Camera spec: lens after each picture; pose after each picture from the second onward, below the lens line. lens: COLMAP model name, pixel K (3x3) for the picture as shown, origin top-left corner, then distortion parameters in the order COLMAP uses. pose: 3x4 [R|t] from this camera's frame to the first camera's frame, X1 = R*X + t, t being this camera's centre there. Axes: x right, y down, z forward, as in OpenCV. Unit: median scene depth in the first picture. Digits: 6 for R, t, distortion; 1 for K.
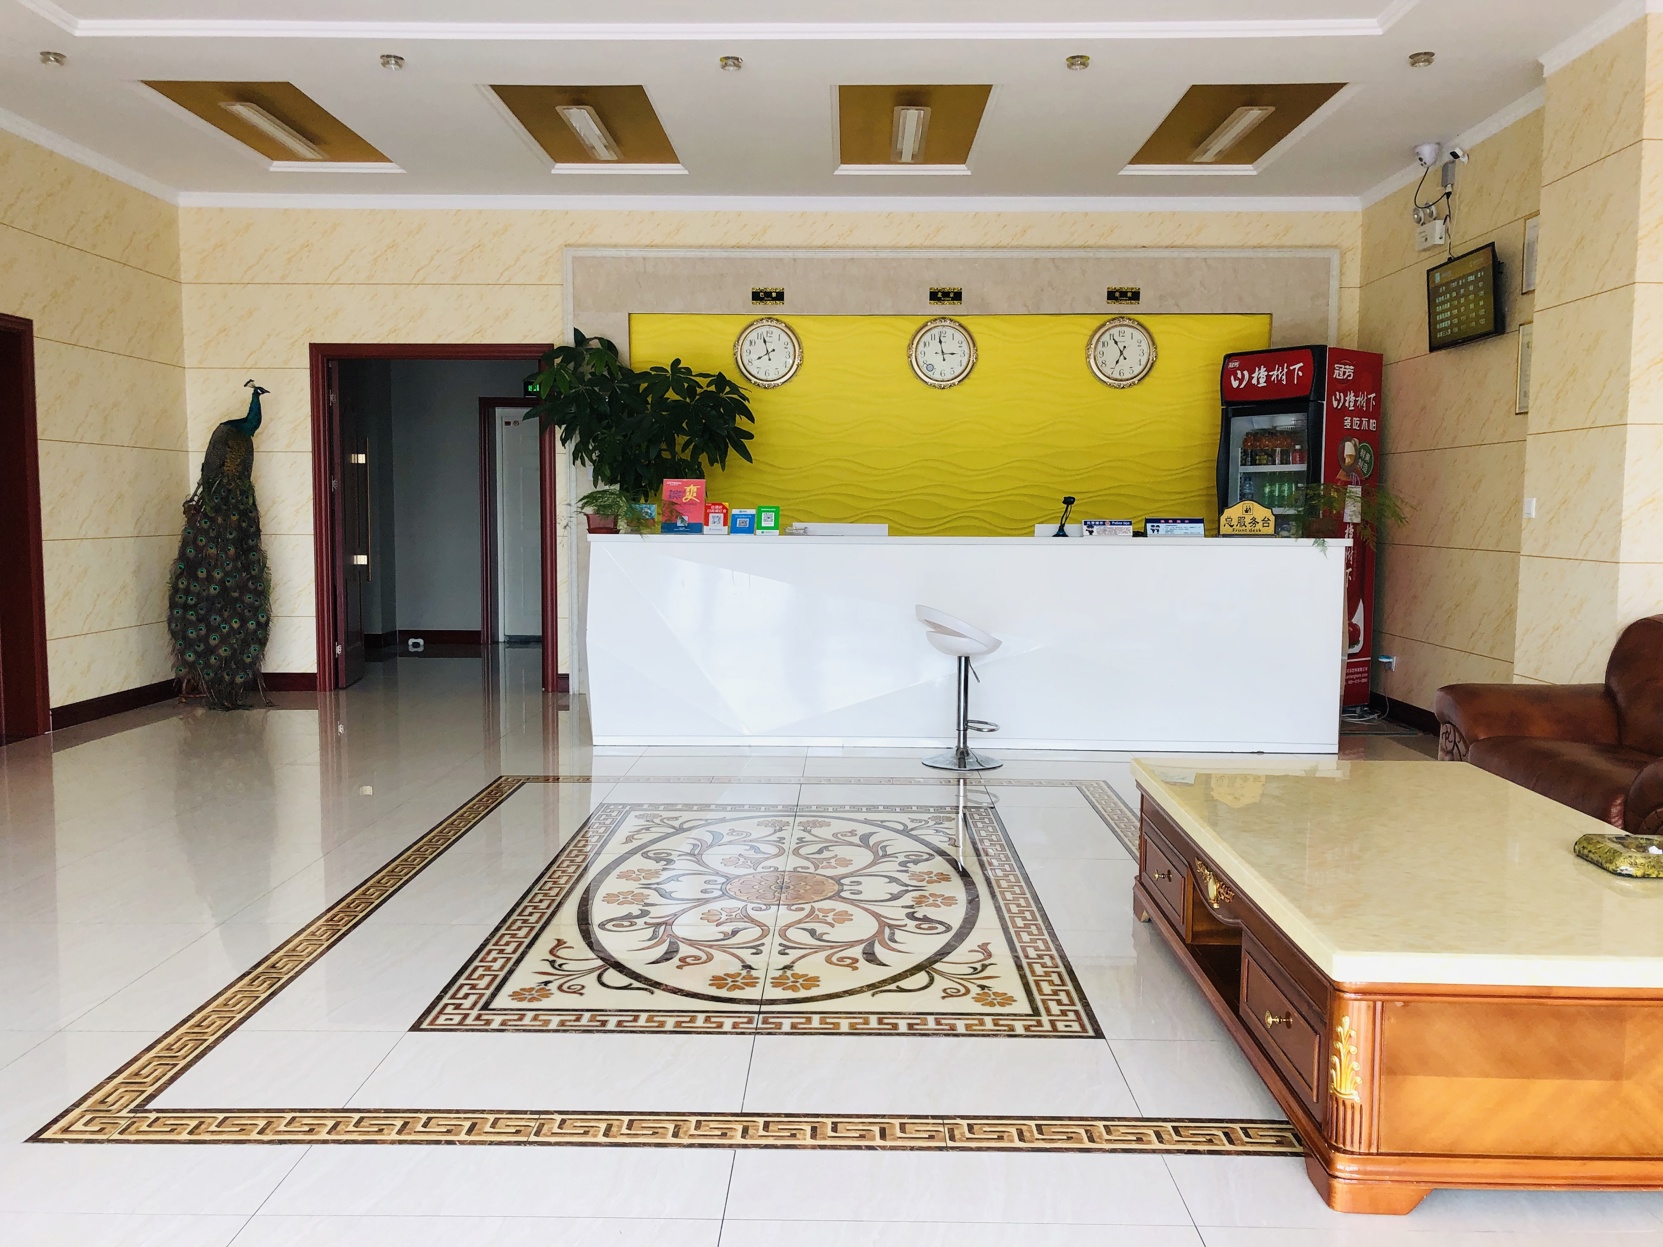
lens RADIAL K [[1367.9, 0, 831.5], [0, 1367.9, 623.5], [0, 0, 1]] dist [0.040232, -0.009697]
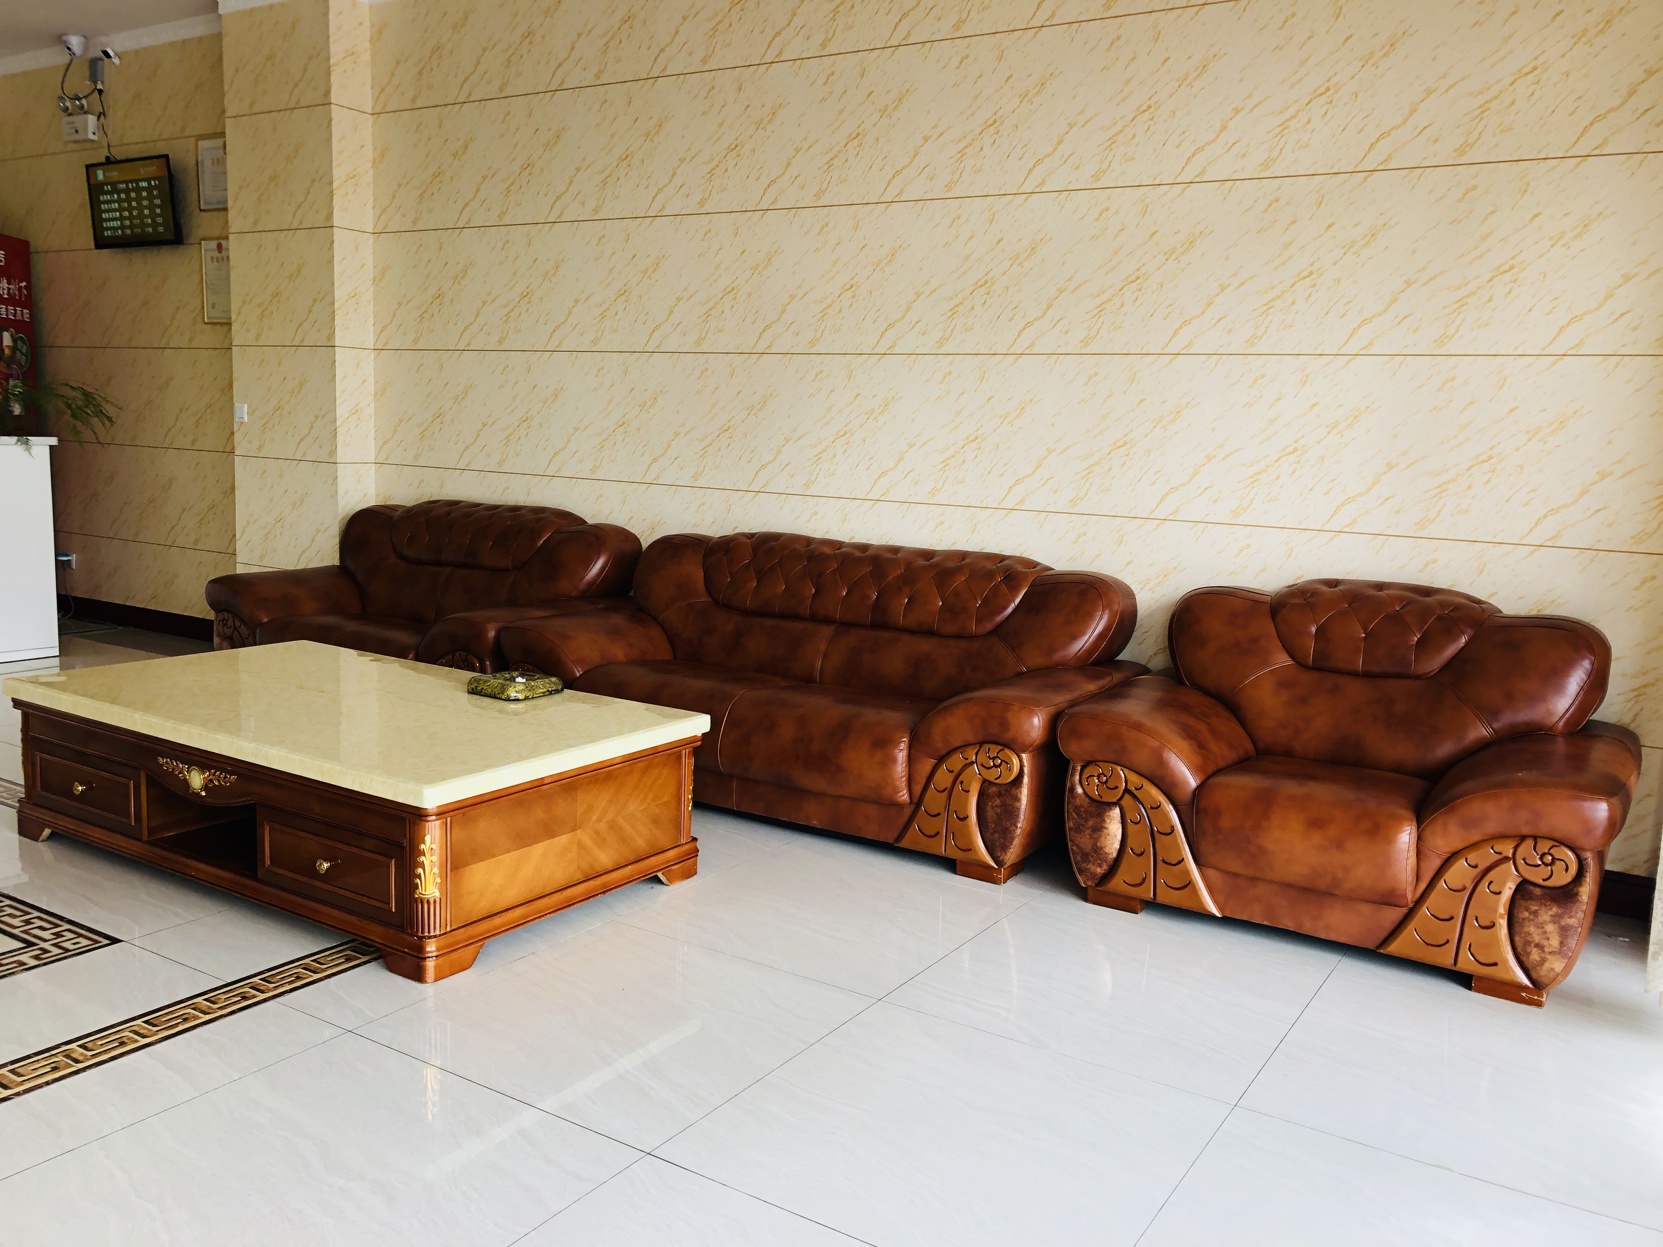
lens RADIAL K [[1367.9, 0, 831.5], [0, 1367.9, 623.5], [0, 0, 1]] dist [0.040232, -0.009697]
pose [[0.535365, -0.109789, 0.837455, -0.333345], [0.040000, 0.993699, 0.104702, -0.021055], [-0.843673, -0.022556, 0.536383, -0.000447]]
